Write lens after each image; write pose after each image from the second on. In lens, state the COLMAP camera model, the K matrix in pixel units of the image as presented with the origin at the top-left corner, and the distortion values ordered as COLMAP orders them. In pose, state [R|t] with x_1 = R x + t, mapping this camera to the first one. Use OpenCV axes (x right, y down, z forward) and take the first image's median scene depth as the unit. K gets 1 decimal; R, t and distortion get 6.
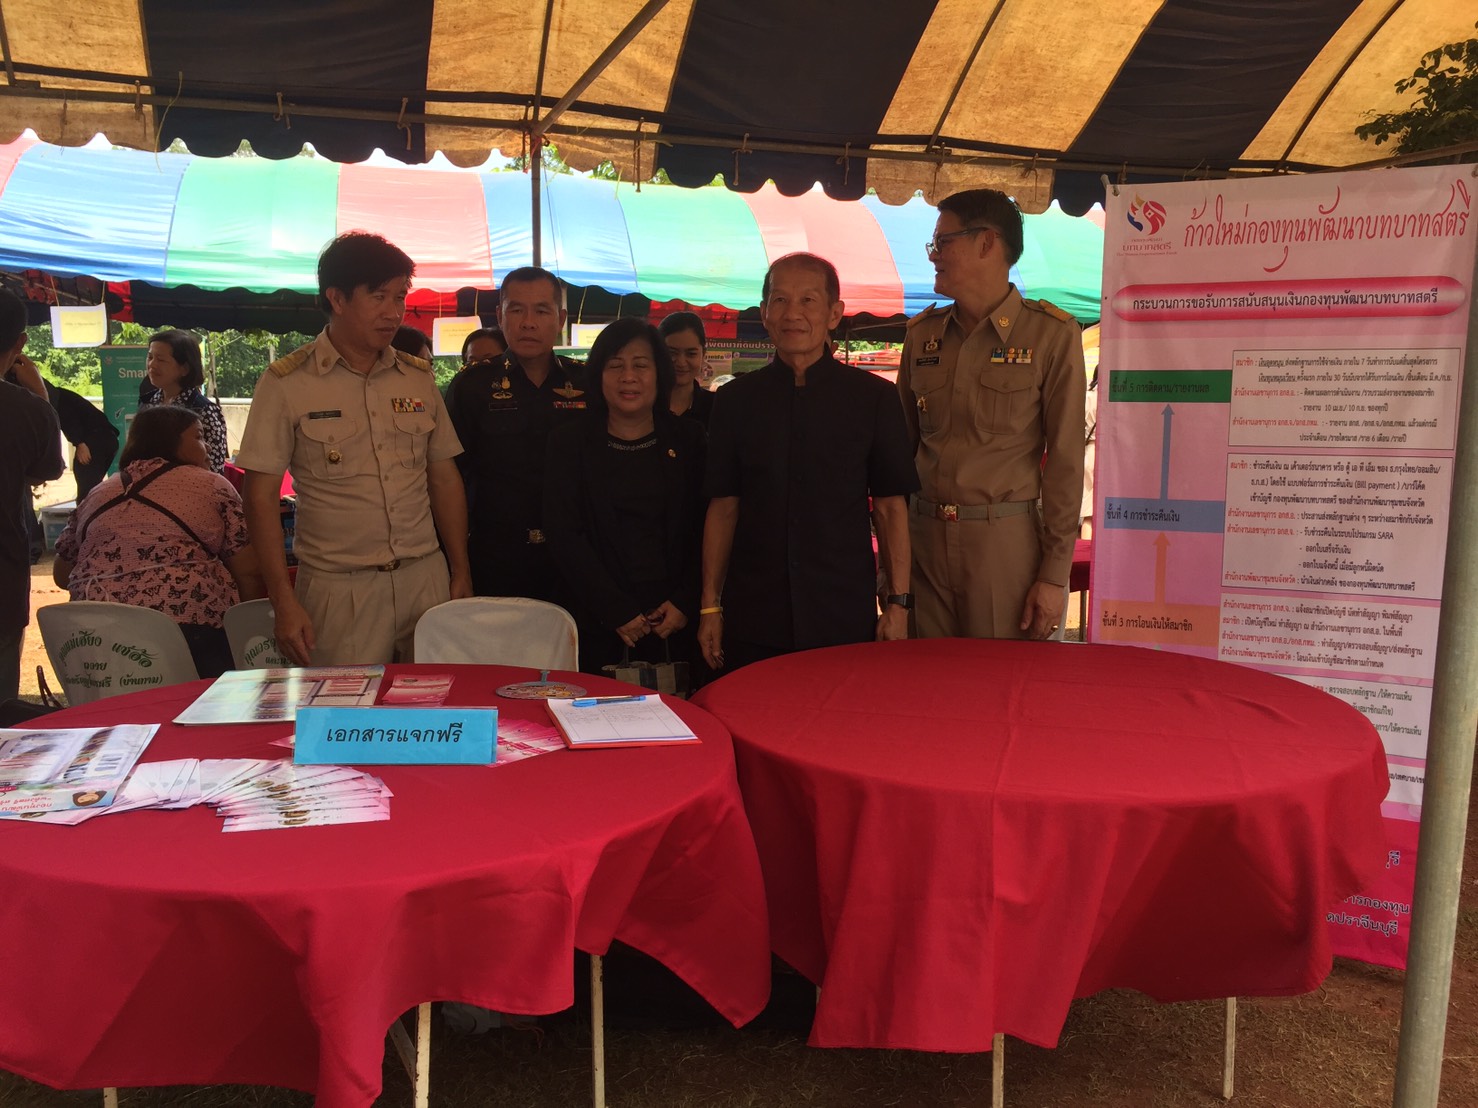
lens RADIAL K [[1254.1, 0, 745.2], [0, 1254.1, 546.8], [0, 0, 1]] dist [0.083066, -0.121510]
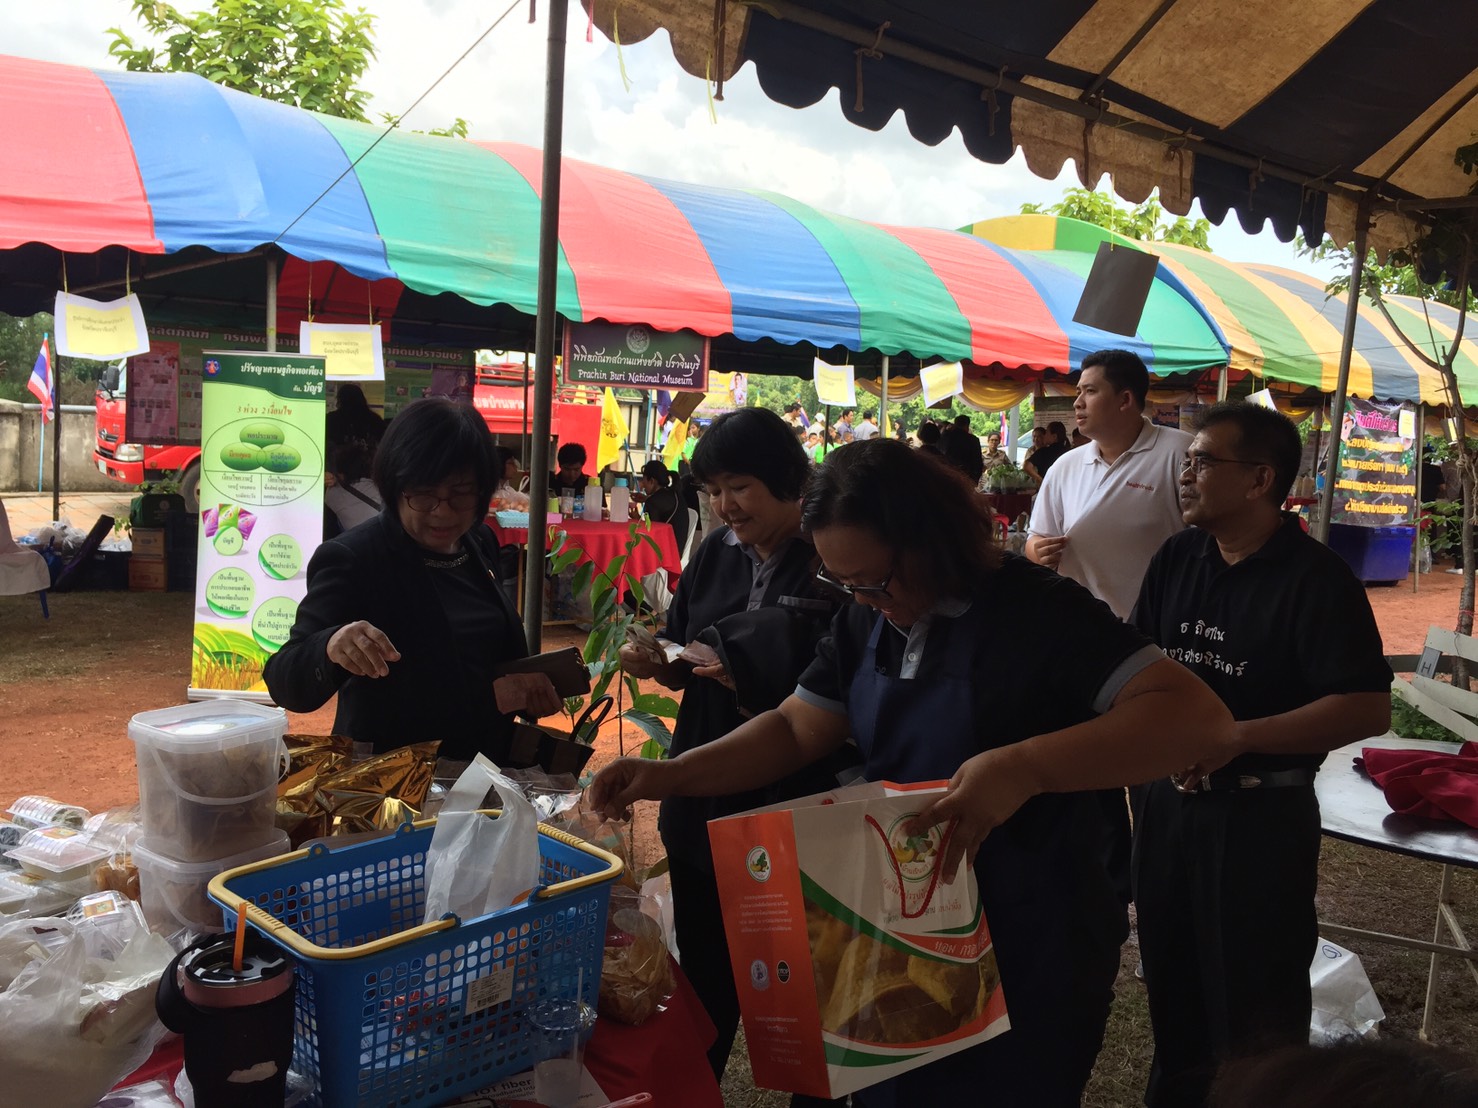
lens RADIAL K [[1263.3, 0, 740.8], [0, 1263.3, 537.2], [0, 0, 1]] dist [0.103163, -0.165818]
pose [[0.921657, -0.001105, 0.388003, -0.499893], [0.005184, 0.999942, -0.009467, -0.168838], [-0.387970, 0.010737, 0.921609, 0.908882]]
